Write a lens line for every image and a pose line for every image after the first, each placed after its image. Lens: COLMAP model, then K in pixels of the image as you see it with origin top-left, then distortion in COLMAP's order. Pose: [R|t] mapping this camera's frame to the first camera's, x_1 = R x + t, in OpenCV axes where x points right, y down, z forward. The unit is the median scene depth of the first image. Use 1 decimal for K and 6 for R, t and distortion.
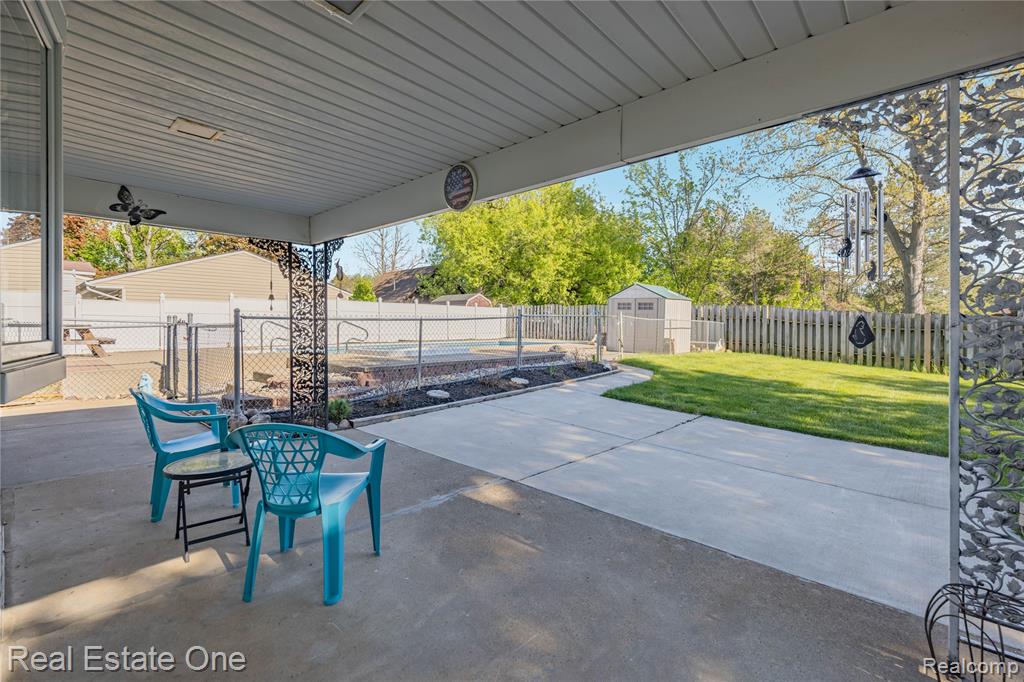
lens RADIAL K [[446.1, 0, 509.7], [0, 446.1, 336.5], [0, 0, 1]] dist [-0.003081, -0.000078]
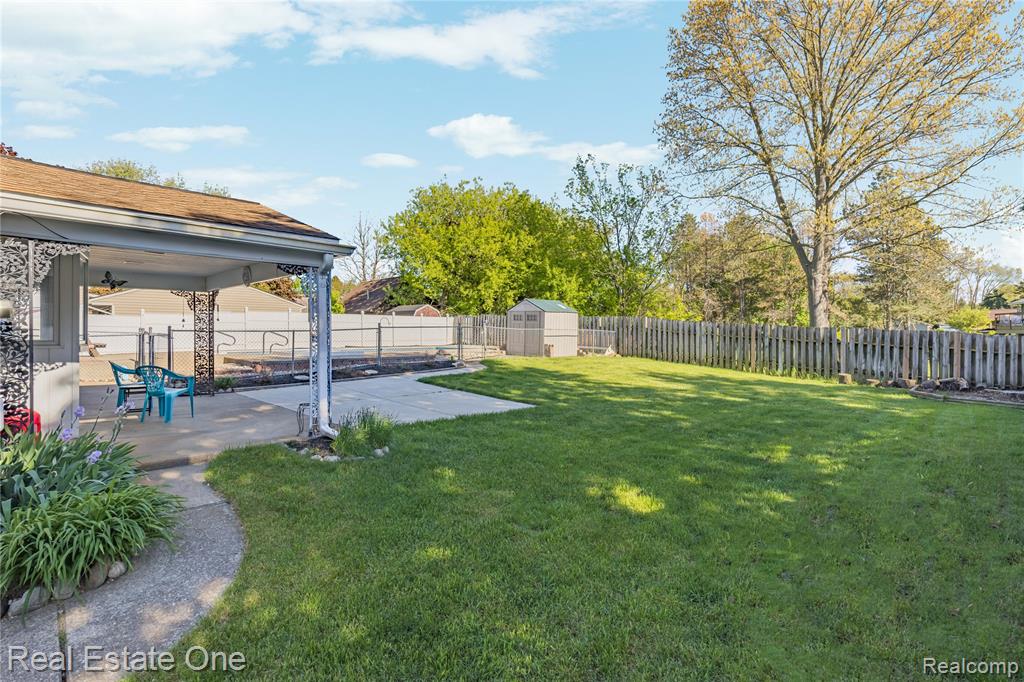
lens RADIAL K [[485.5, 0, 512.0], [0, 485.5, 341.0], [0, 0, 1]] dist [0.000736, -0.000337]
pose [[0.999604, -0.000470, -0.028140, 0.215201], [0.000261, 0.999972, -0.007435, 0.003726], [0.028142, 0.007424, 0.999576, -0.240965]]
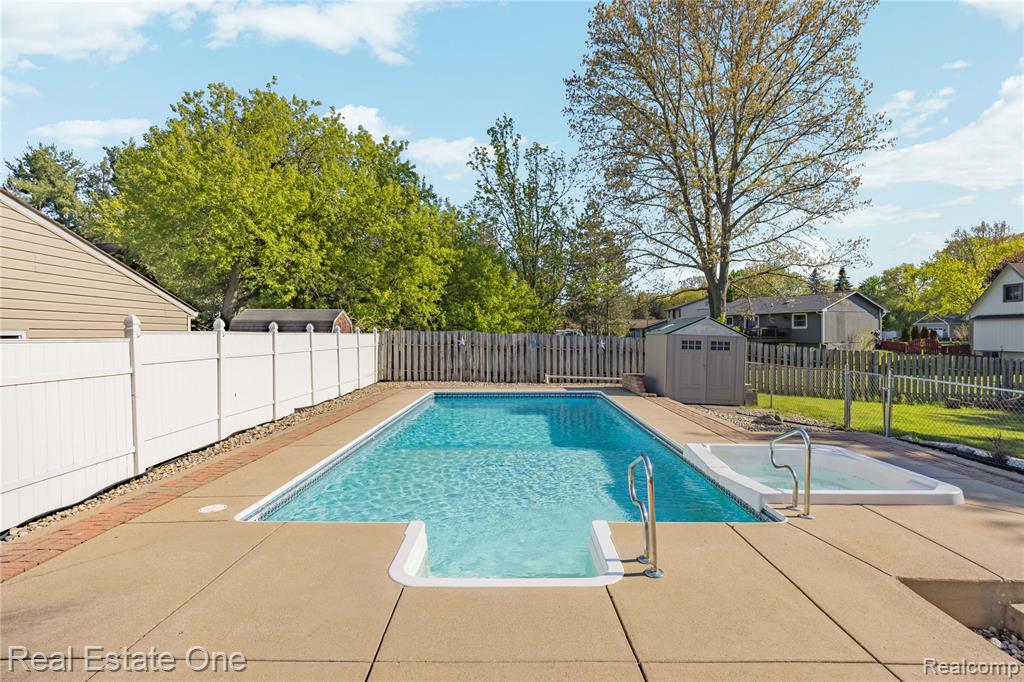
lens RADIAL K [[509.3, 0, 512.0], [0, 509.3, 341.0], [0, 0, 1]] dist [0.000243, -0.000388]
pose [[0.741466, -0.008578, 0.670936, -0.437819], [0.017458, 0.999826, -0.006510, -0.057270], [-0.670764, 0.016541, 0.741487, 0.424250]]
